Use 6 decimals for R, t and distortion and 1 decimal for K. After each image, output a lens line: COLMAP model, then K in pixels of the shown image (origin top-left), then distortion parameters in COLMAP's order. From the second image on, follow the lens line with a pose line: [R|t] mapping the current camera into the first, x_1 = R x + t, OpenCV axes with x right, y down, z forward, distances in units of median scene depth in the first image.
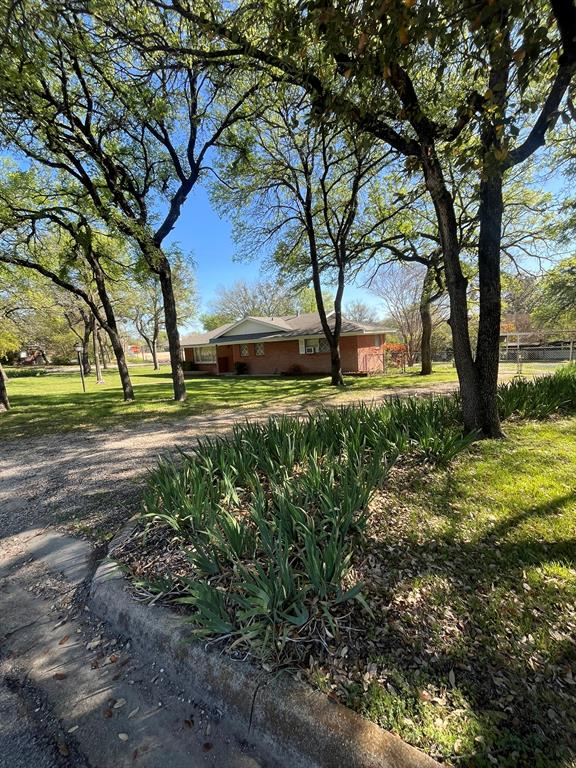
lens RADIAL K [[311.5, 0, 286.0], [0, 311.5, 383.4], [0, 0, 1]] dist [0.000617, -0.000288]
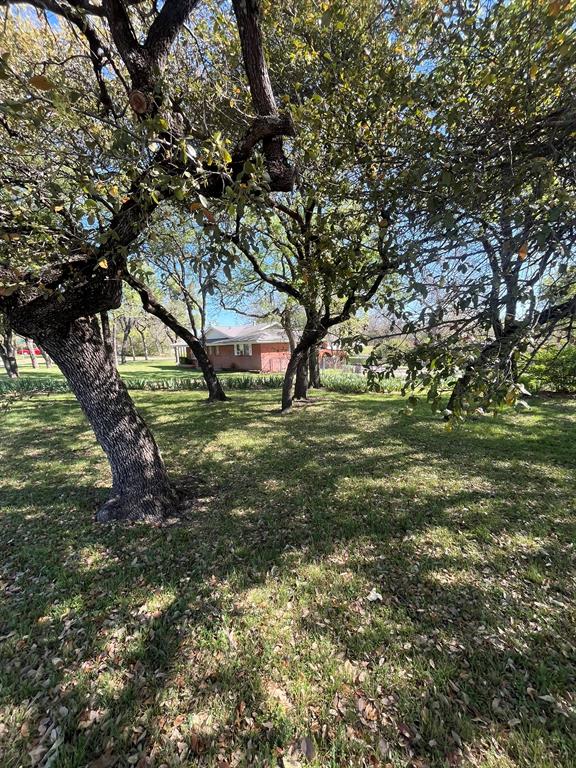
lens RADIAL K [[309.7, 0, 288.0], [0, 309.7, 384.0], [0, 0, 1]] dist [-0.008123, -0.000159]
pose [[0.969301, 0.061672, -0.238016, 0.565602], [-0.059344, 0.998094, 0.016939, -0.006805], [0.238607, -0.002294, 0.971114, -0.231836]]
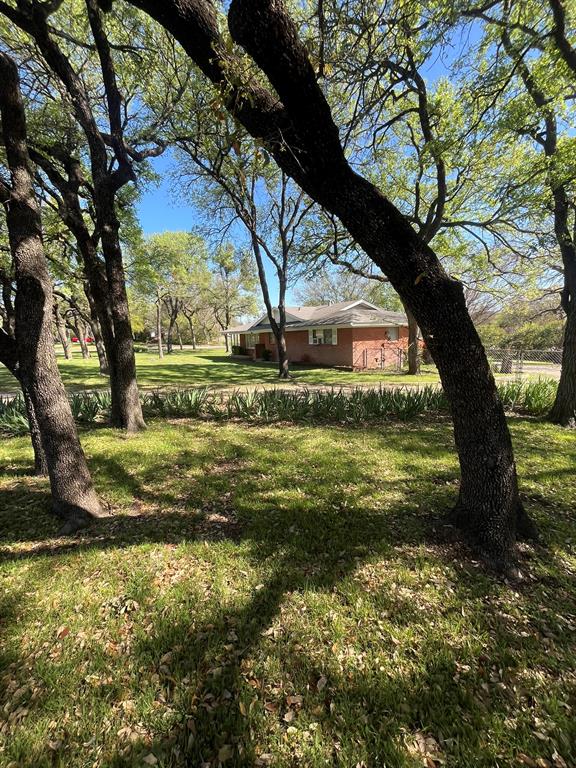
lens RADIAL K [[309.7, 0, 288.0], [0, 309.7, 384.0], [0, 0, 1]] dist [-0.008123, -0.000159]
pose [[0.928619, 0.092253, -0.359383, 0.334255], [-0.075739, 0.995333, 0.059797, -0.021371], [0.363222, -0.028309, 0.931272, 0.044694]]
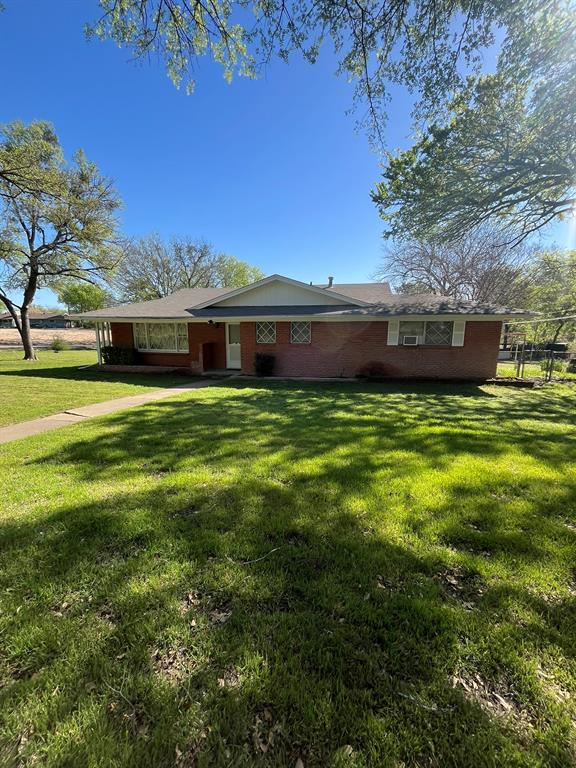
lens RADIAL K [[311.5, 0, 286.0], [0, 311.5, 383.4], [0, 0, 1]] dist [0.000617, -0.000288]
pose [[0.914327, -0.002878, 0.404966, -0.364866], [-0.010064, 0.999504, 0.029827, -0.034450], [-0.404851, -0.031347, 0.913845, 0.497781]]
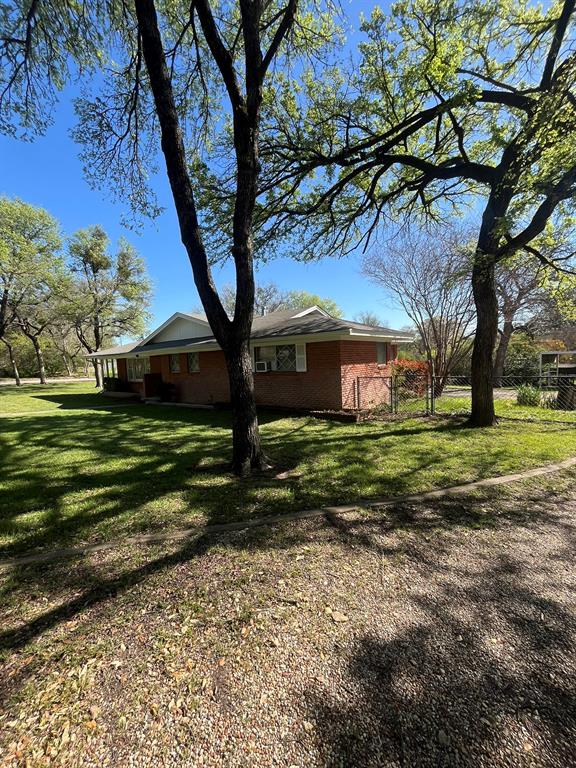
lens RADIAL K [[309.7, 0, 288.0], [0, 309.7, 384.0], [0, 0, 1]] dist [-0.008123, -0.000159]
pose [[0.999014, 0.026858, -0.035338, 0.135517], [-0.028571, 0.998396, -0.048877, -0.044611], [0.033968, 0.049838, 0.998180, 0.406516]]
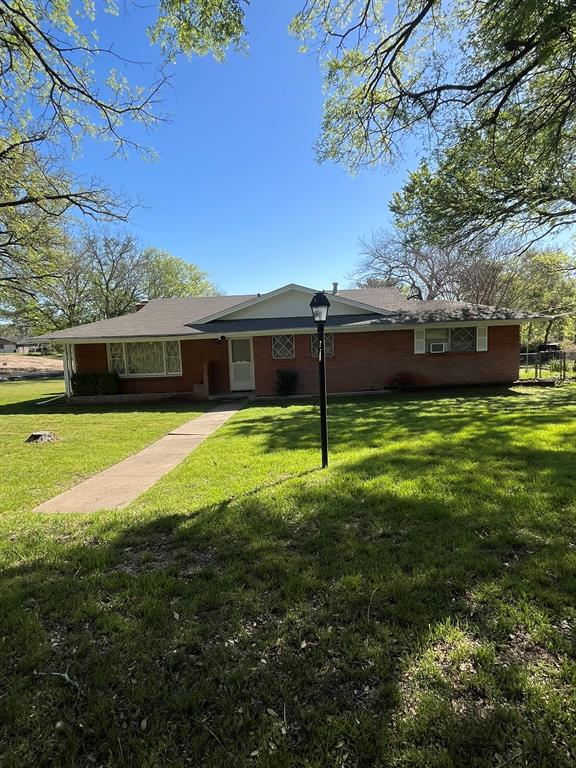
lens RADIAL K [[437.9, 0, 288.0], [0, 437.9, 384.0], [0, 0, 1]] dist [0.000655, 0.000719]
pose [[0.822081, -0.028697, 0.568647, -0.594097], [0.061893, 0.997315, -0.039148, -0.019200], [-0.565996, 0.067378, 0.821650, 0.439662]]
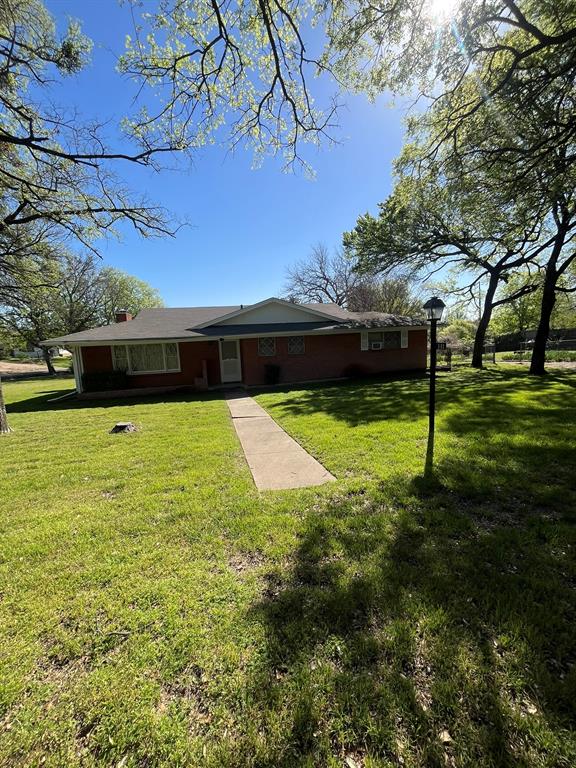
lens RADIAL K [[326.9, 0, 288.0], [0, 326.9, 384.0], [0, 0, 1]] dist [-0.002922, -0.000107]
pose [[0.656685, -0.070379, 0.750874, -0.693237], [0.104208, 0.994553, 0.002083, -0.027917], [-0.746931, 0.076879, 0.660442, 0.559616]]
